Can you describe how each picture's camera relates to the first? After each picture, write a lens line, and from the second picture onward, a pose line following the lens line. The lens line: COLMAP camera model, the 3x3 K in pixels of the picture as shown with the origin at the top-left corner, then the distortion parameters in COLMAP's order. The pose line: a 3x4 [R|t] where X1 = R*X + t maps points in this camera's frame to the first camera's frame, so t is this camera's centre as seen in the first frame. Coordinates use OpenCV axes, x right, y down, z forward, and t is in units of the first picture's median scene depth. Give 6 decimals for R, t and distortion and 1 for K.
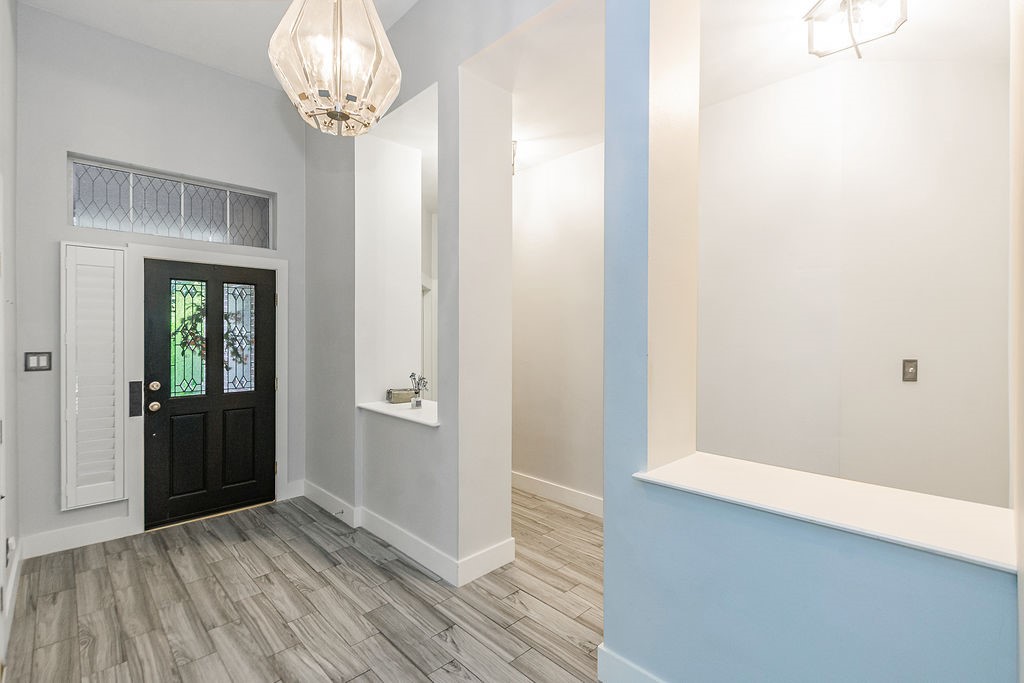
lens RADIAL K [[462.7, 0, 508.1], [0, 462.7, 335.5], [0, 0, 1]] dist [-0.001738, -0.000881]
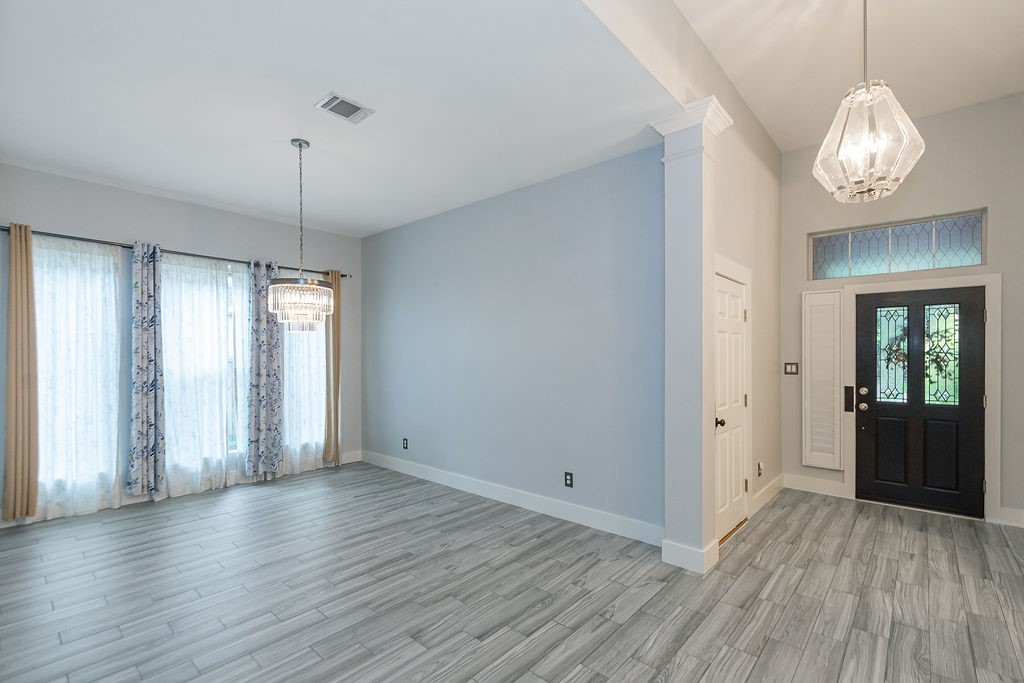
lens RADIAL K [[458.9, 0, 515.9], [0, 458.9, 352.0], [0, 0, 1]] dist [0.002923, -0.000941]
pose [[0.077024, -0.008263, -0.996995, 0.507353], [-0.003345, 0.999958, -0.008546, 0.014664], [0.997024, 0.003993, 0.076993, -0.089766]]
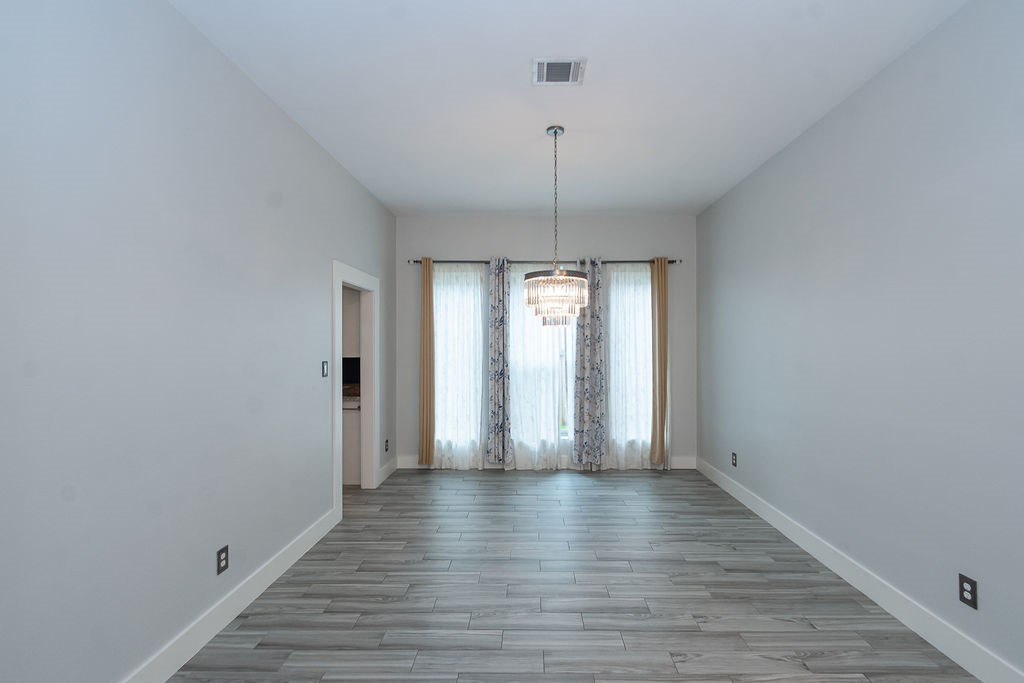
lens RADIAL K [[459.8, 0, 528.2], [0, 459.8, 339.5], [0, 0, 1]] dist [0.000026, -0.000861]
pose [[-0.701265, -0.011973, -0.712800, 0.182470], [-0.004024, 0.999910, -0.012837, 0.002873], [0.712890, -0.006134, -0.701249, 0.163921]]
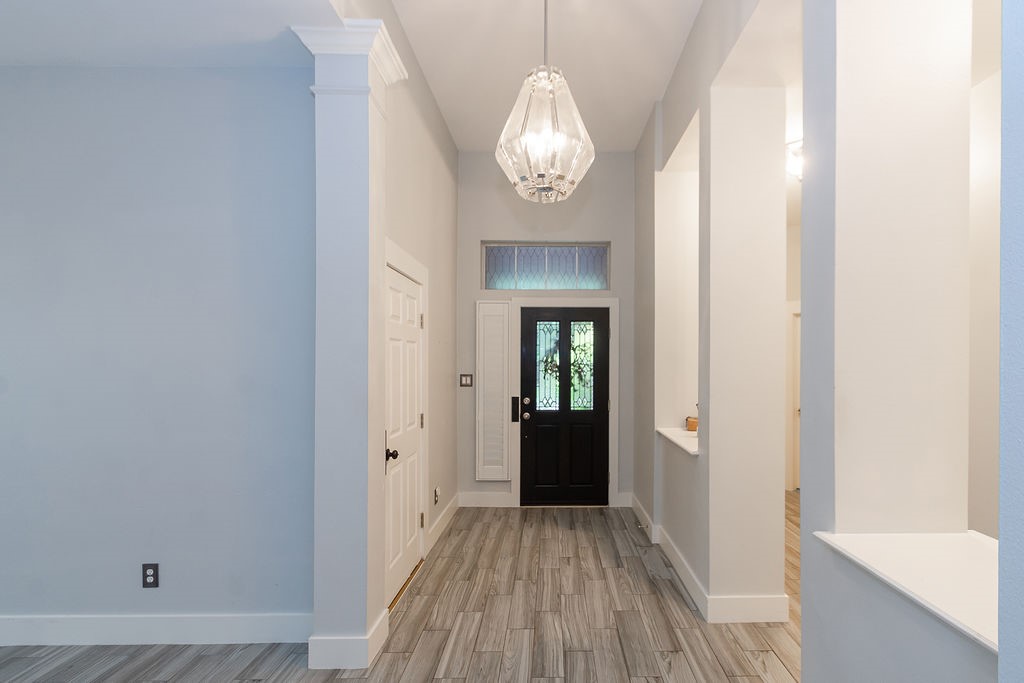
lens RADIAL K [[483.1, 0, 552.6], [0, 483.1, 361.2], [0, 0, 1]] dist [0.001306, -0.000018]
pose [[0.721391, -0.003589, -0.692519, 0.302585], [-0.000943, 0.999981, -0.006164, 0.001584], [0.692528, 0.005100, 0.721373, 0.032582]]
